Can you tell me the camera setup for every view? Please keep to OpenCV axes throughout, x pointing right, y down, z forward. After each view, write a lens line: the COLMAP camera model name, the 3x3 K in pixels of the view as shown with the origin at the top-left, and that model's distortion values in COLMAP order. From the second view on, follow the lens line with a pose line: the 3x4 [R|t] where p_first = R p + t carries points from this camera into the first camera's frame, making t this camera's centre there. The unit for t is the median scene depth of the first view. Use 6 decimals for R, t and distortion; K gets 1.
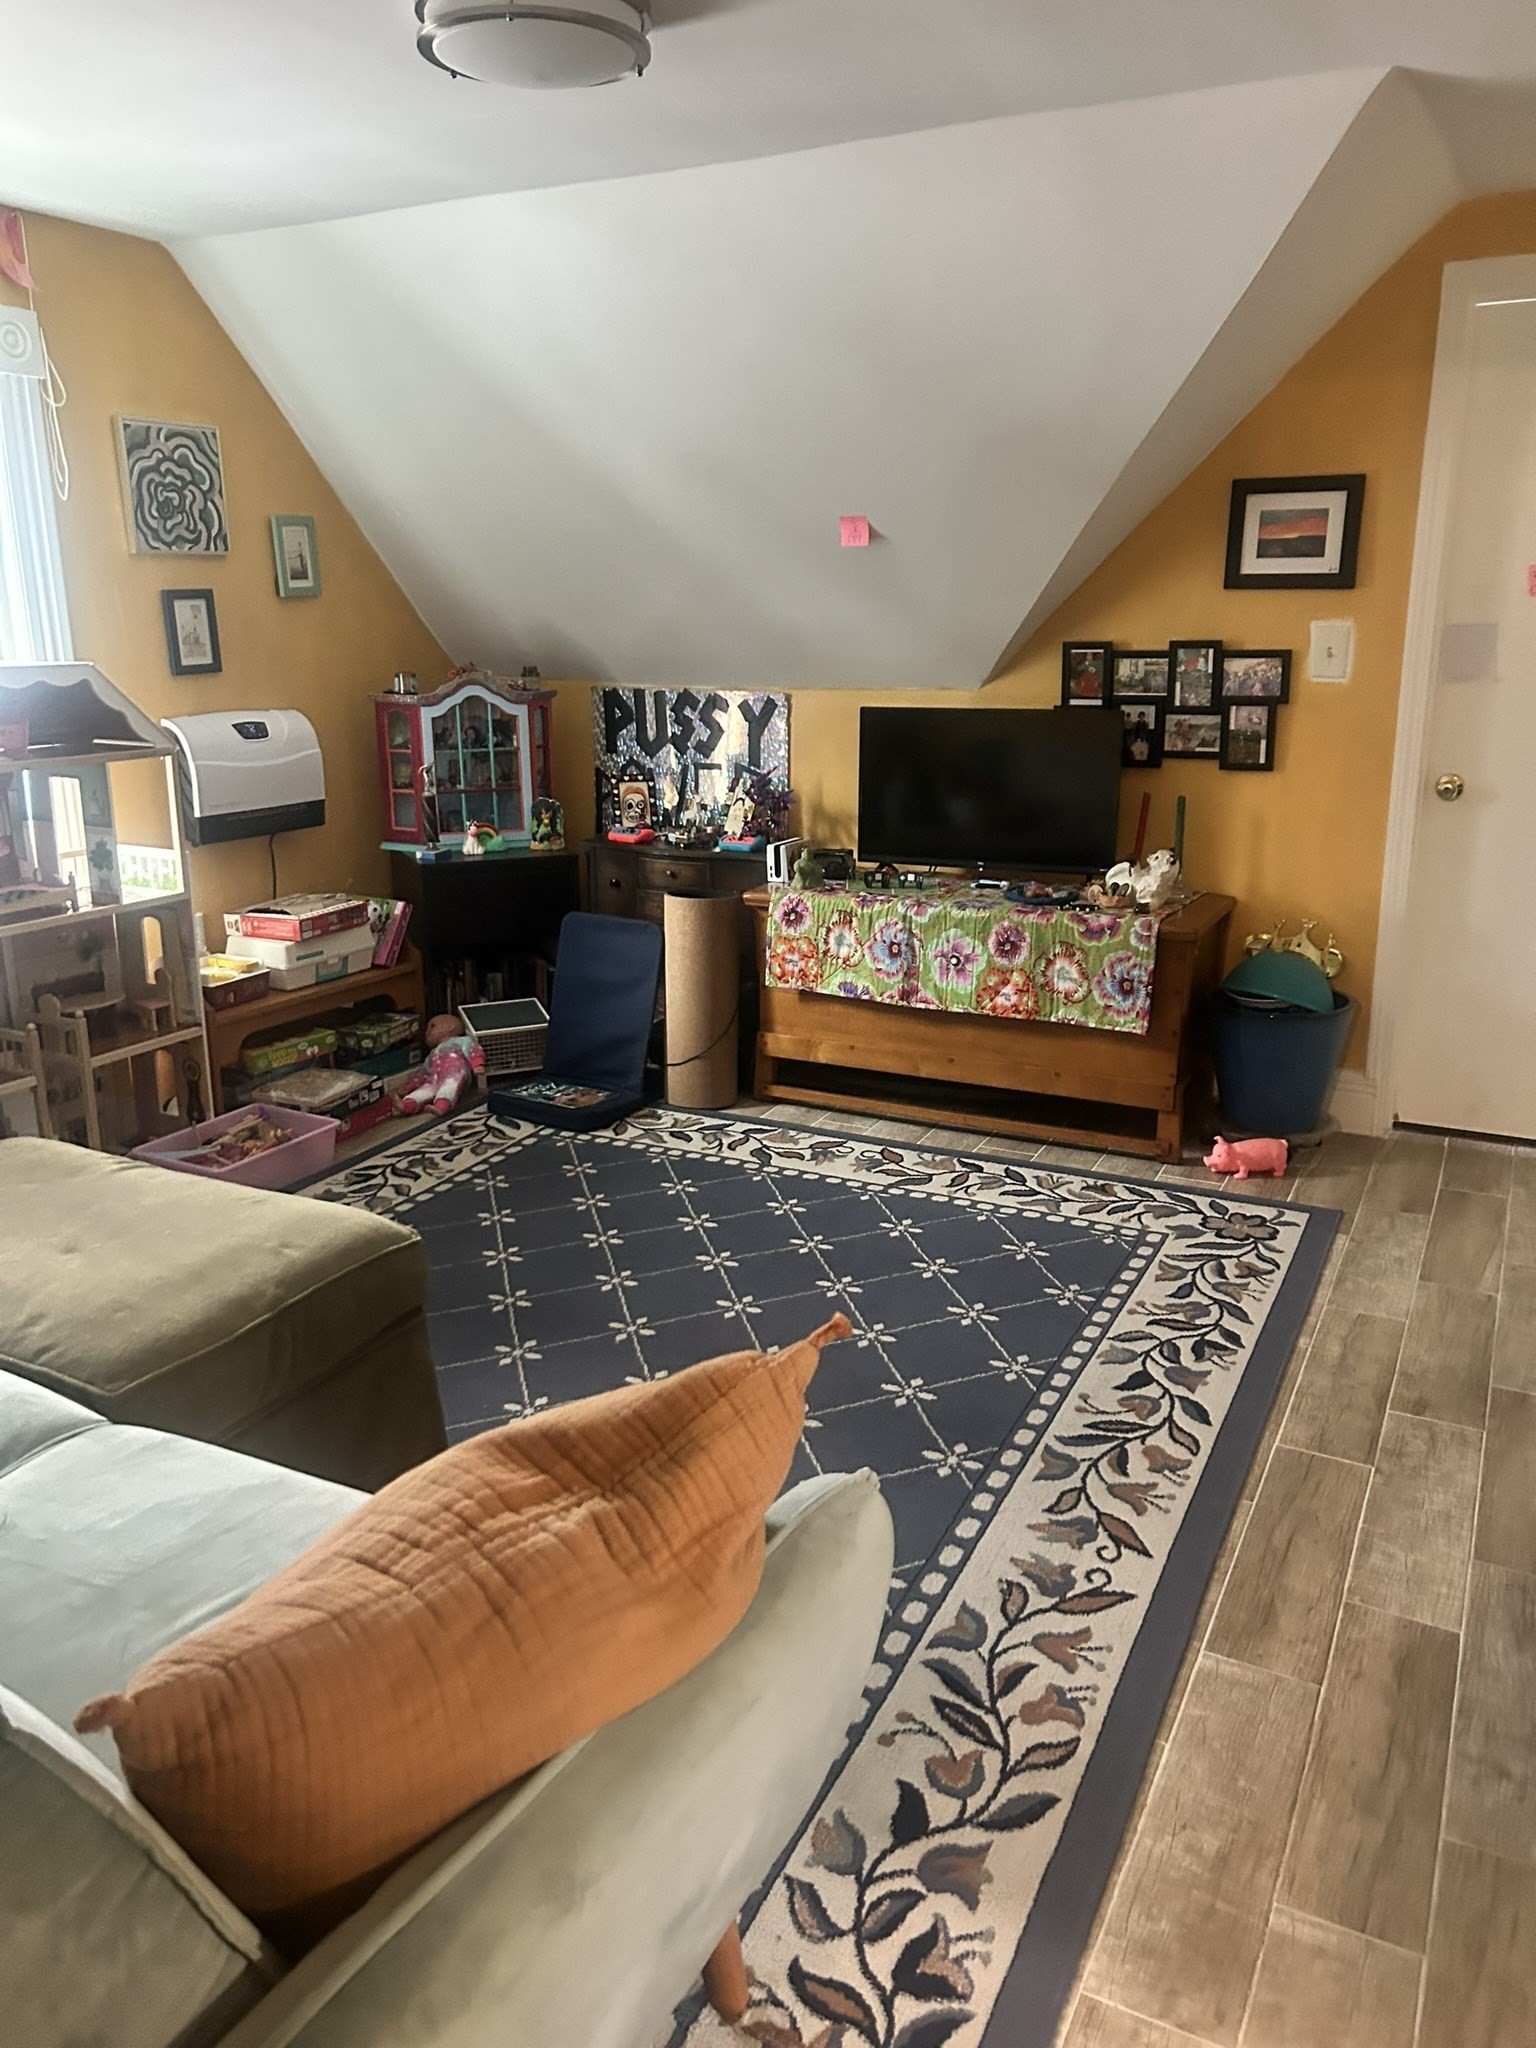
lens RADIAL K [[1552.0, 0, 756.9], [0, 1552.0, 1030.9], [0, 0, 1]] dist [0.044473, -0.056219]
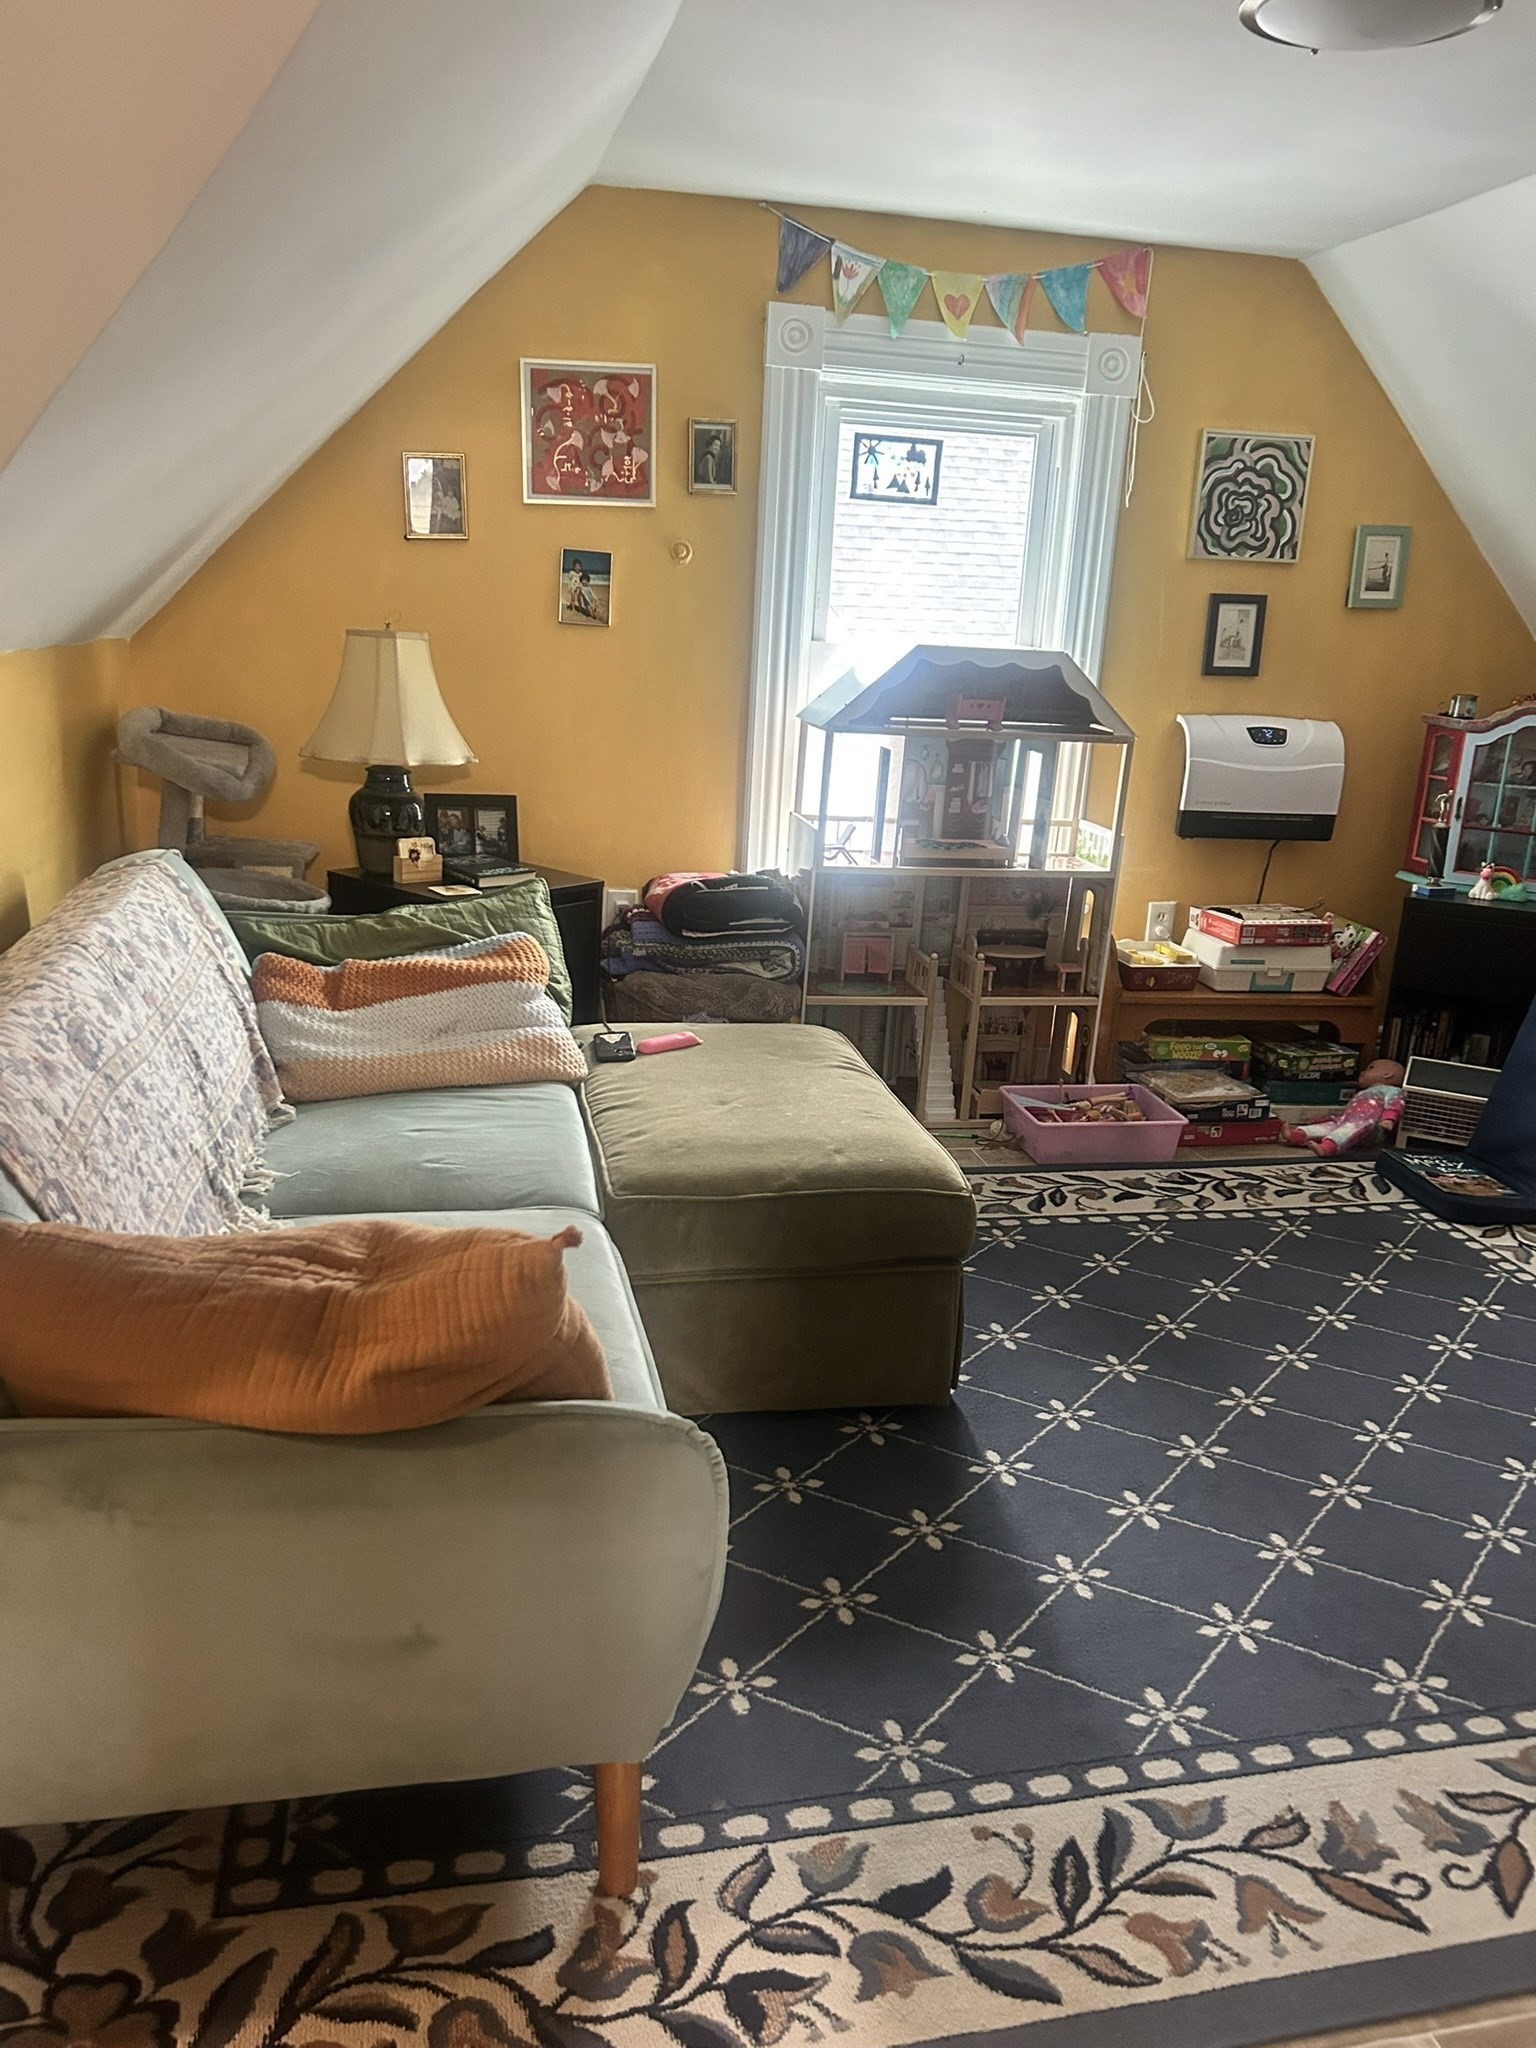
lens RADIAL K [[1552.0, 0, 767.0], [0, 1552.0, 1024.5], [0, 0, 1]] dist [0.044473, -0.056219]
pose [[0.630359, 0.242421, -0.737482, 0.285178], [-0.259788, 0.961092, 0.093872, -0.025536], [0.731545, 0.132416, 0.668811, 0.122117]]
